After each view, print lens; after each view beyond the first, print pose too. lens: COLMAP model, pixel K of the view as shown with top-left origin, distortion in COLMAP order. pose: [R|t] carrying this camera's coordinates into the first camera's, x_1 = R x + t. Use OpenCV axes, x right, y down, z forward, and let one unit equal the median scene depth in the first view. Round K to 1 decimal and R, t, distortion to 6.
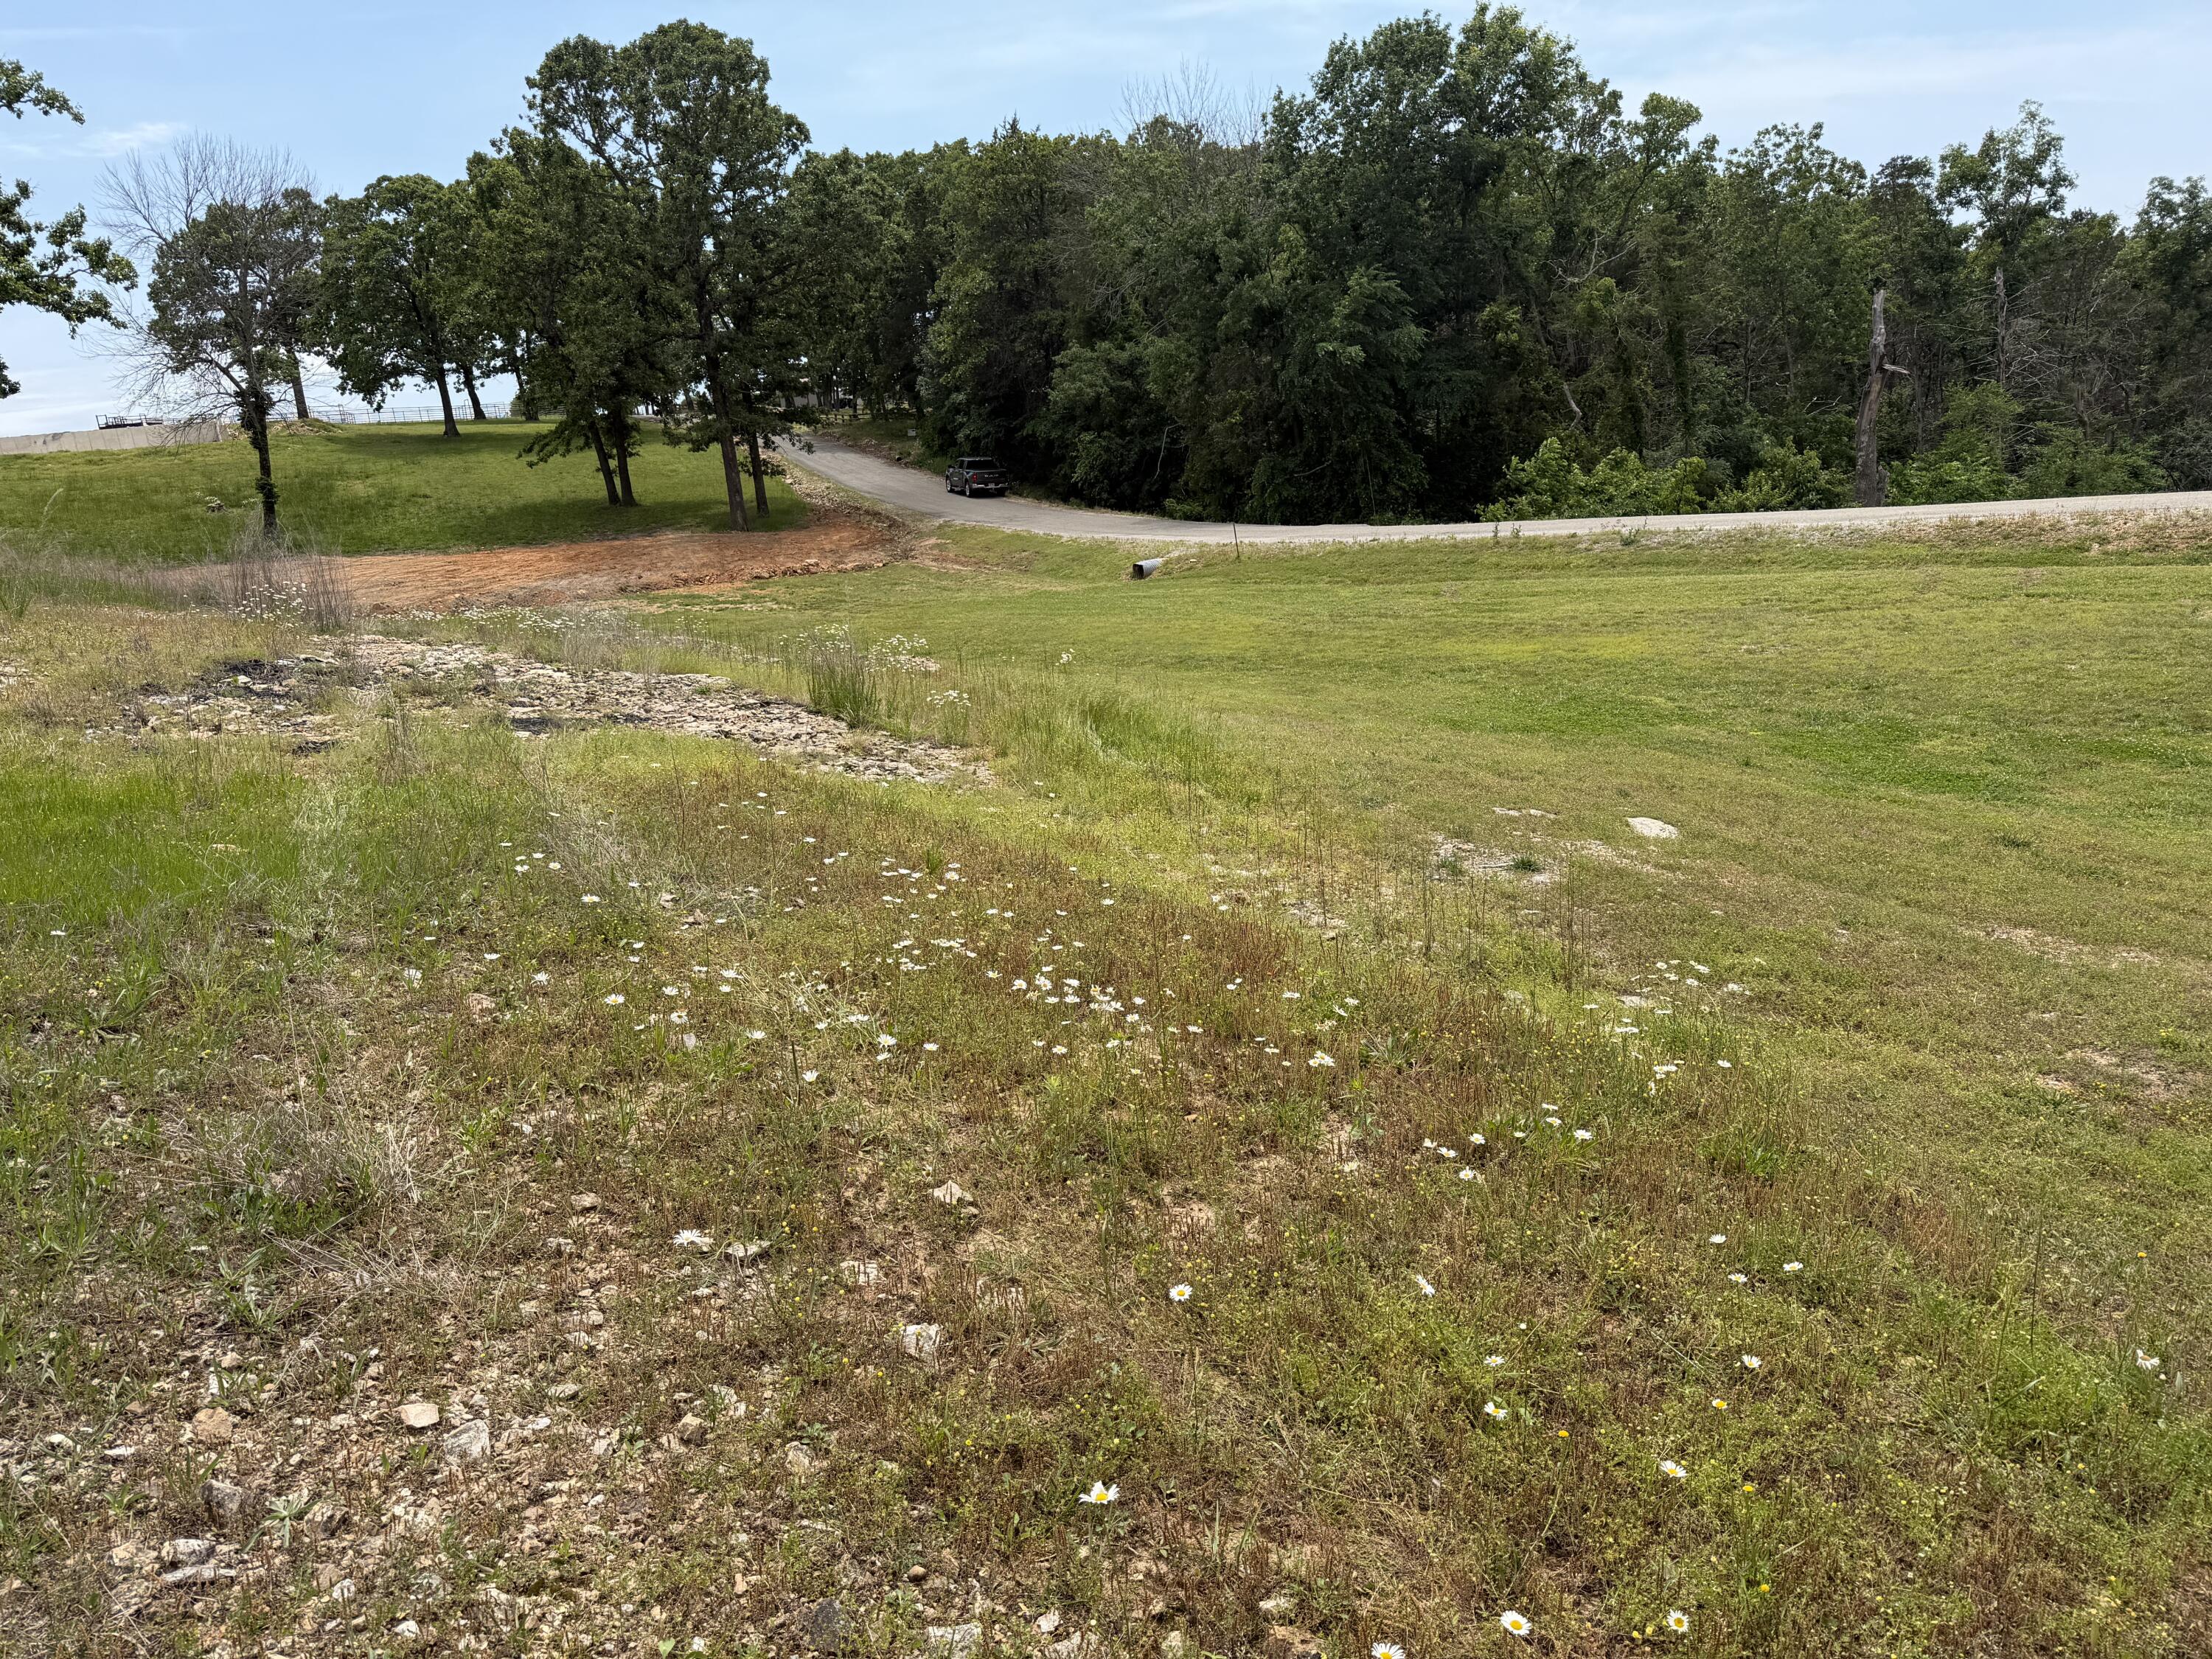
lens RADIAL K [[1557.1, 0, 1097.2], [0, 1557.1, 833.4], [0, 0, 1]] dist [0.019446, -0.030680]
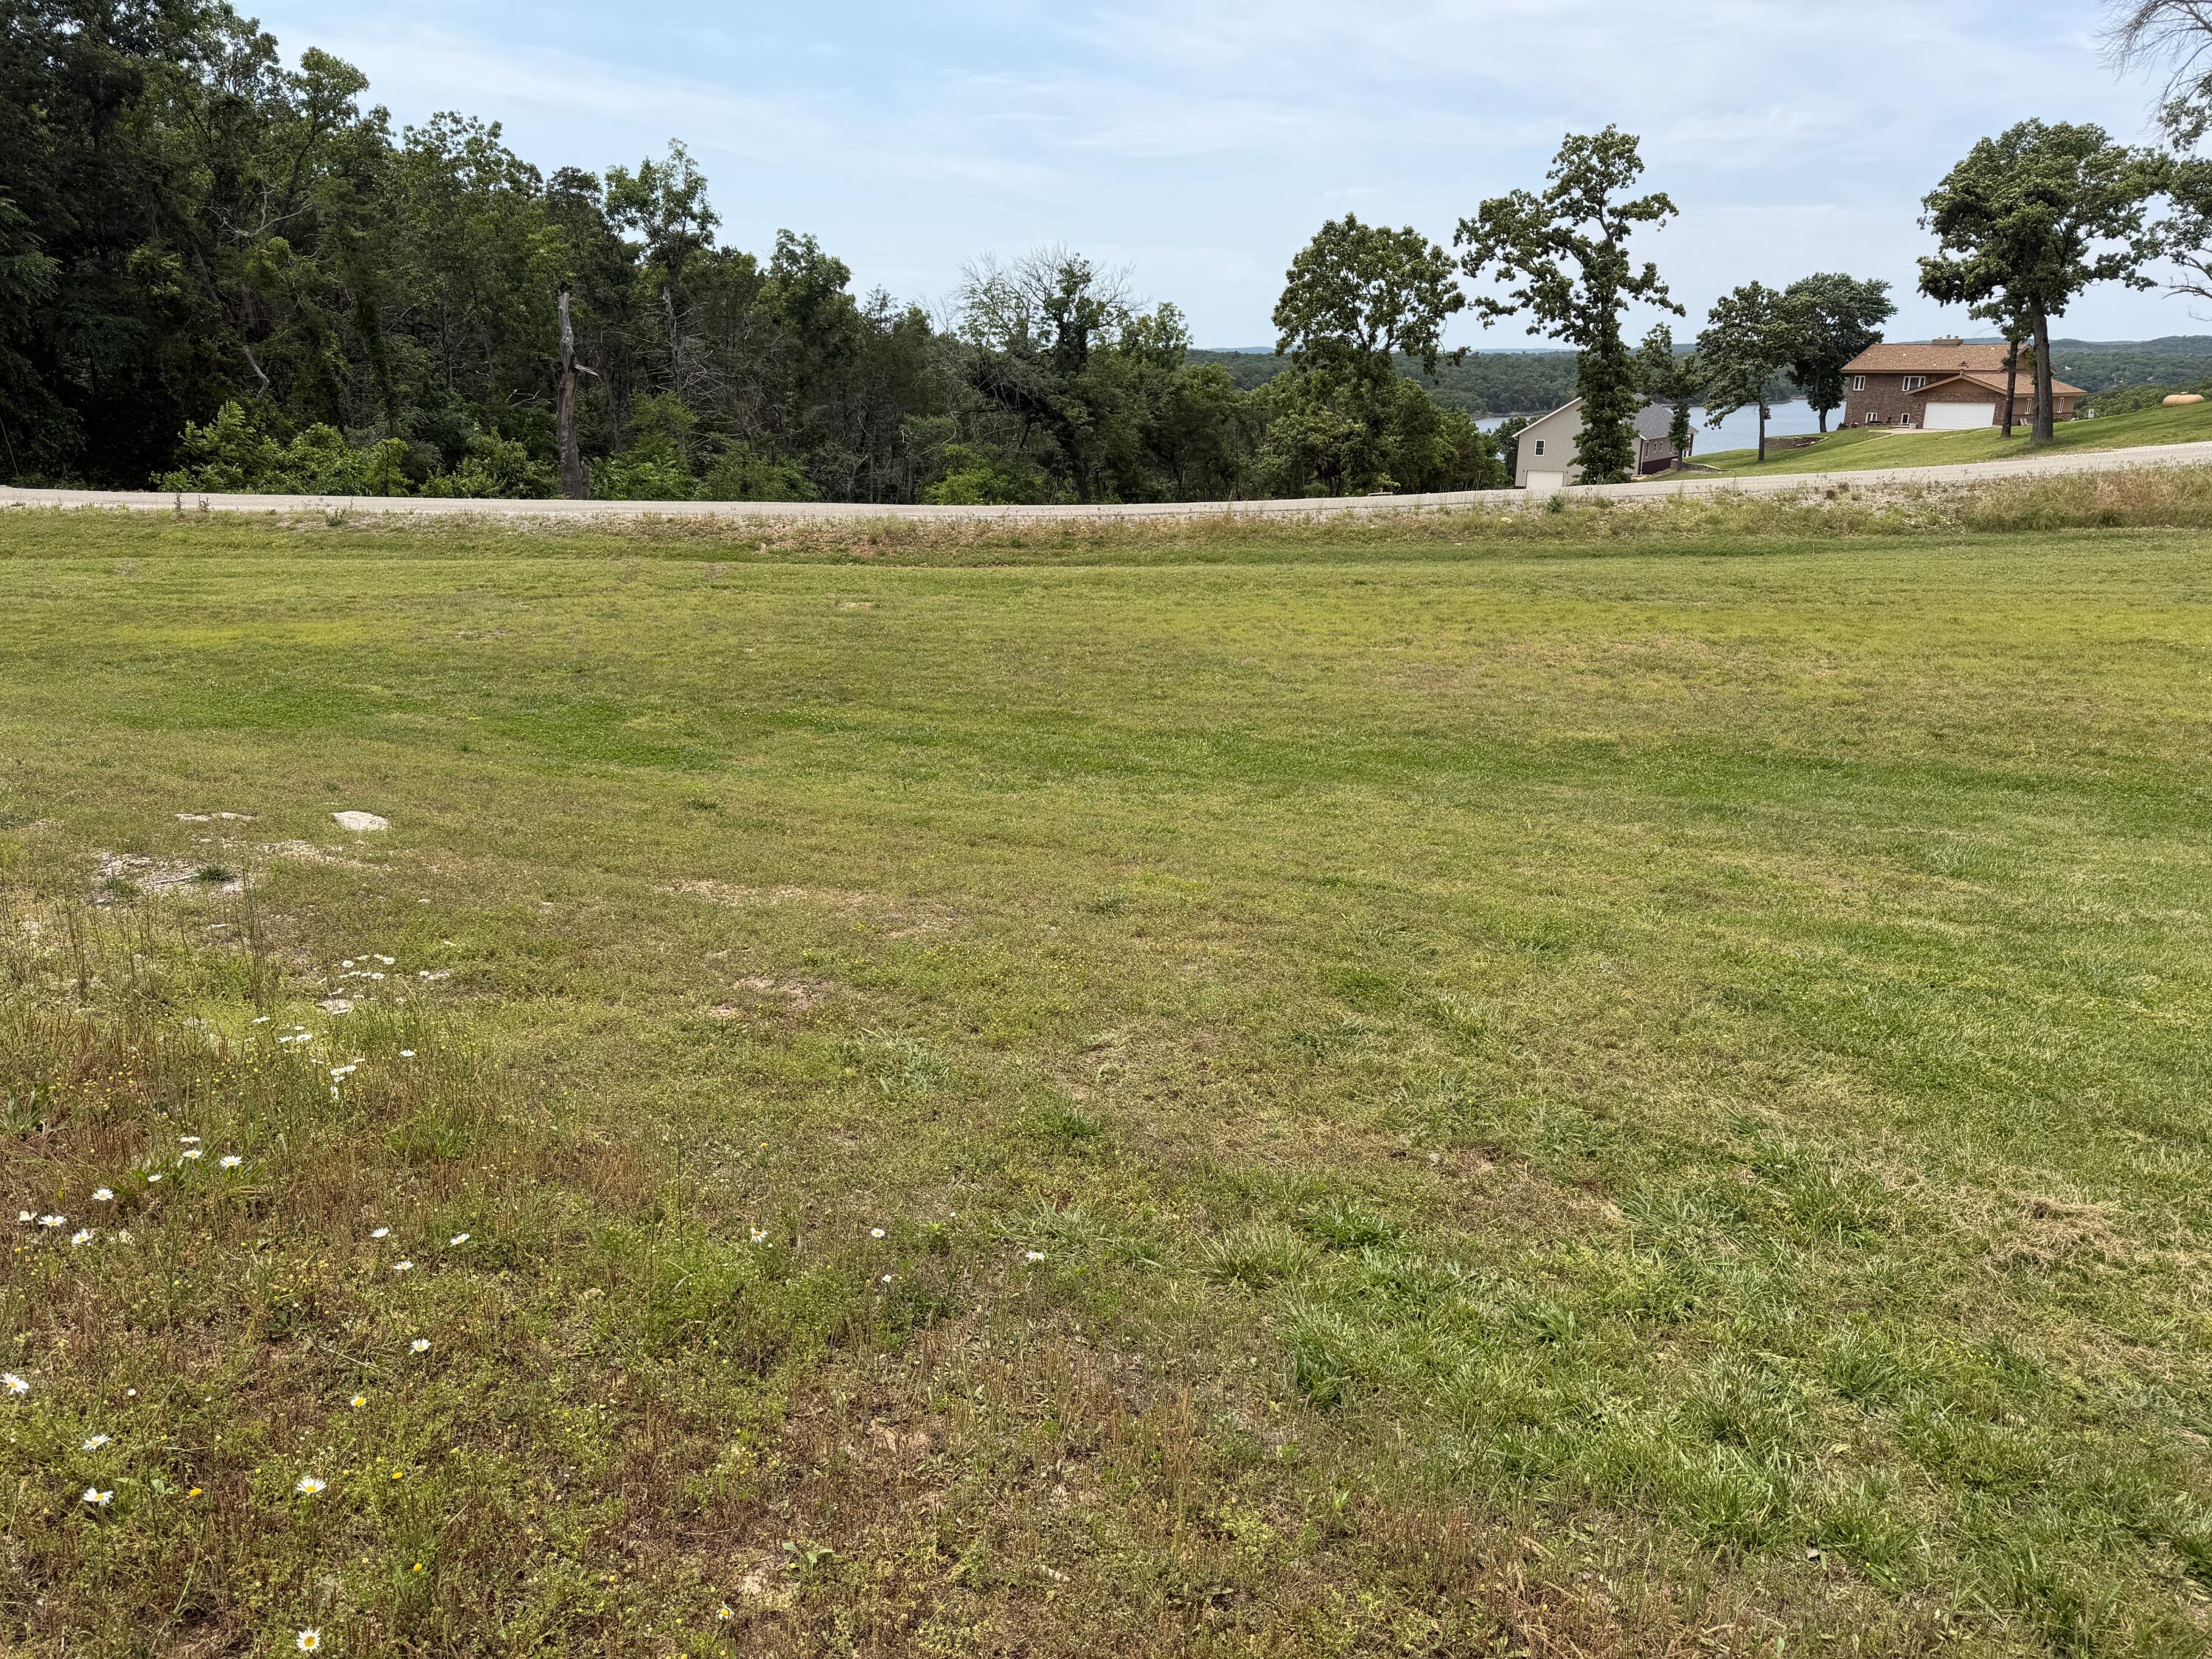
lens RADIAL K [[1525.4, 0, 1112.2], [0, 1525.4, 855.0], [0, 0, 1]] dist [0.089684, -0.125419]
pose [[0.714998, -0.105887, 0.691062, 0.006056], [0.089498, 0.994194, 0.059736, 0.000410], [-0.693375, 0.019137, 0.720323, -0.002066]]
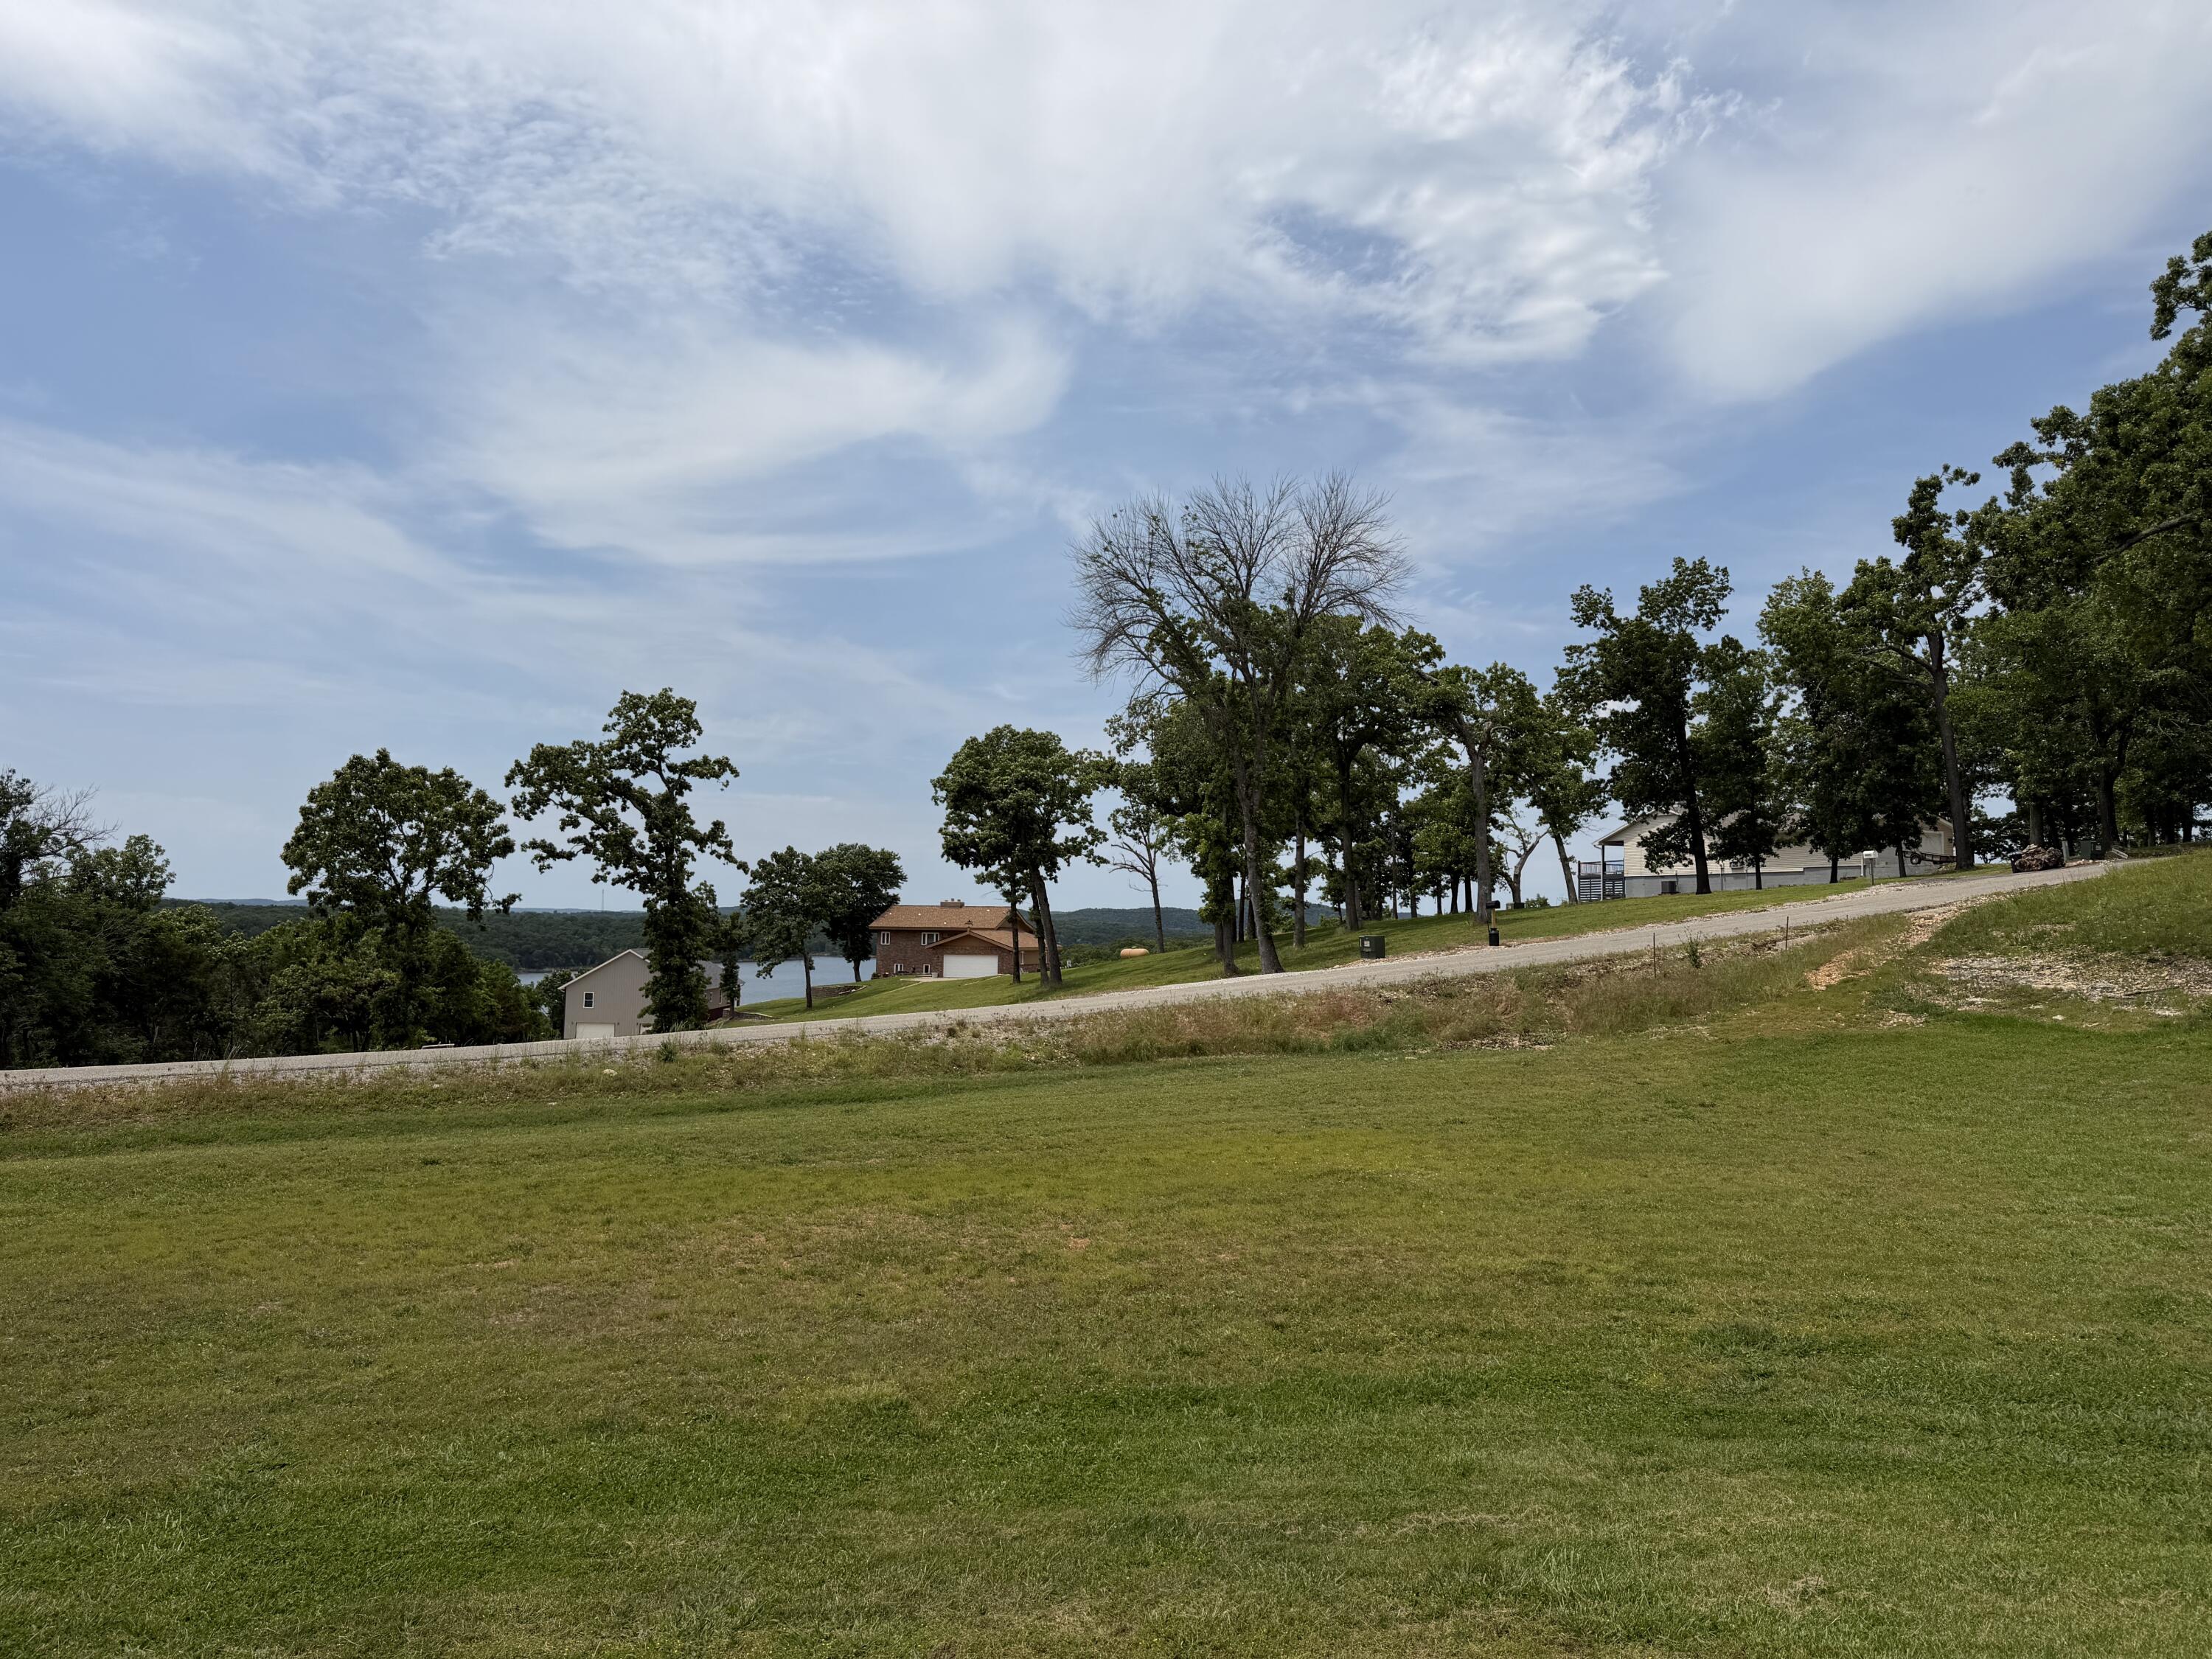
lens RADIAL K [[1542.7, 0, 1111.0], [0, 1542.7, 797.8], [0, 0, 1]] dist [0.133789, -0.203296]
pose [[0.212083, 0.192251, 0.958155, 0.104344], [0.195483, 0.952297, -0.234345, -0.019607], [-0.957500, 0.237003, 0.164384, 0.087140]]
